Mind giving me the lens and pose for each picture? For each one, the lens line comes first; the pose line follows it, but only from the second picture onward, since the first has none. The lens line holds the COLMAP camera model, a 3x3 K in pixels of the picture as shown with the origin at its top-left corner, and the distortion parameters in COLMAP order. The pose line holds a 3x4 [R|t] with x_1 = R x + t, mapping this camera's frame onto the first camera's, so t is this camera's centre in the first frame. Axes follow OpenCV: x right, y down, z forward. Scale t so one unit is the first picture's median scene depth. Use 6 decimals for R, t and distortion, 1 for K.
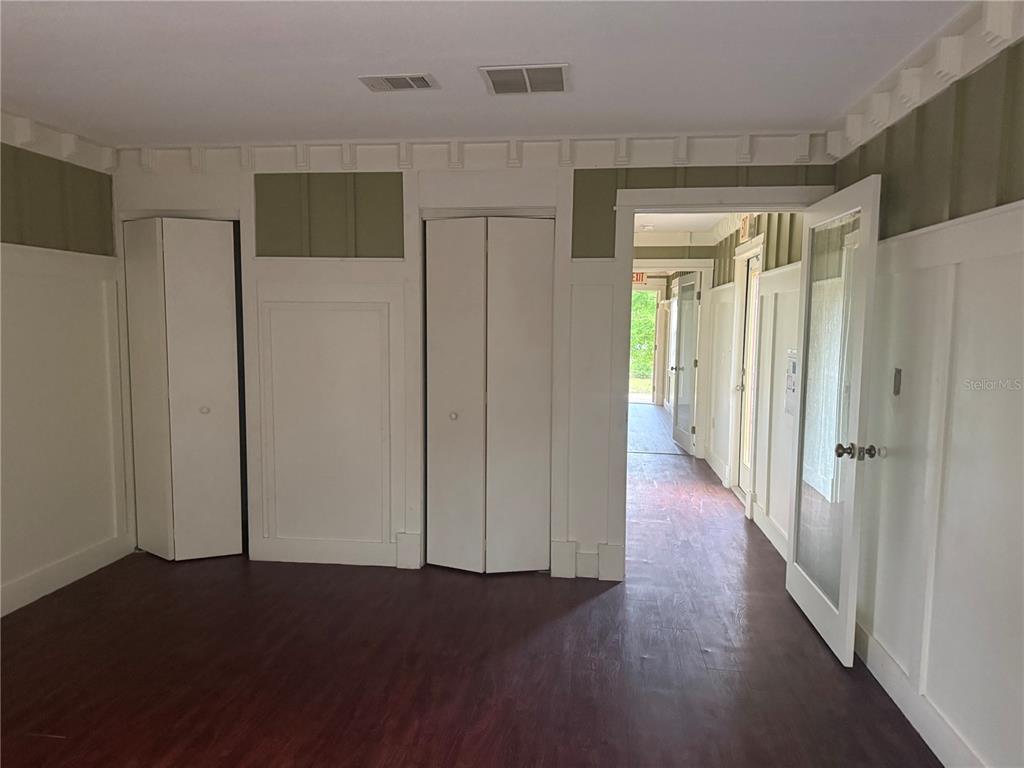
lens RADIAL K [[710.1, 0, 512.0], [0, 710.1, 384.0], [0, 0, 1]] dist [0.114278, -0.151308]
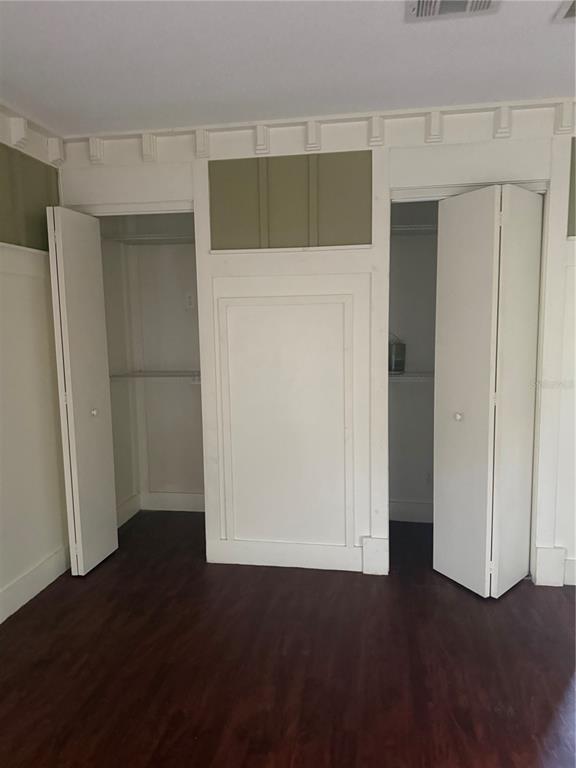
lens RADIAL K [[532.6, 0, 294.9], [0, 532.6, 381.5], [0, 0, 1]] dist [0.114278, -0.151308]
pose [[0.999526, -0.020286, -0.023164, -0.233841], [0.020679, 0.999644, 0.016841, -0.012361], [0.022814, -0.017312, 0.999590, 0.291180]]
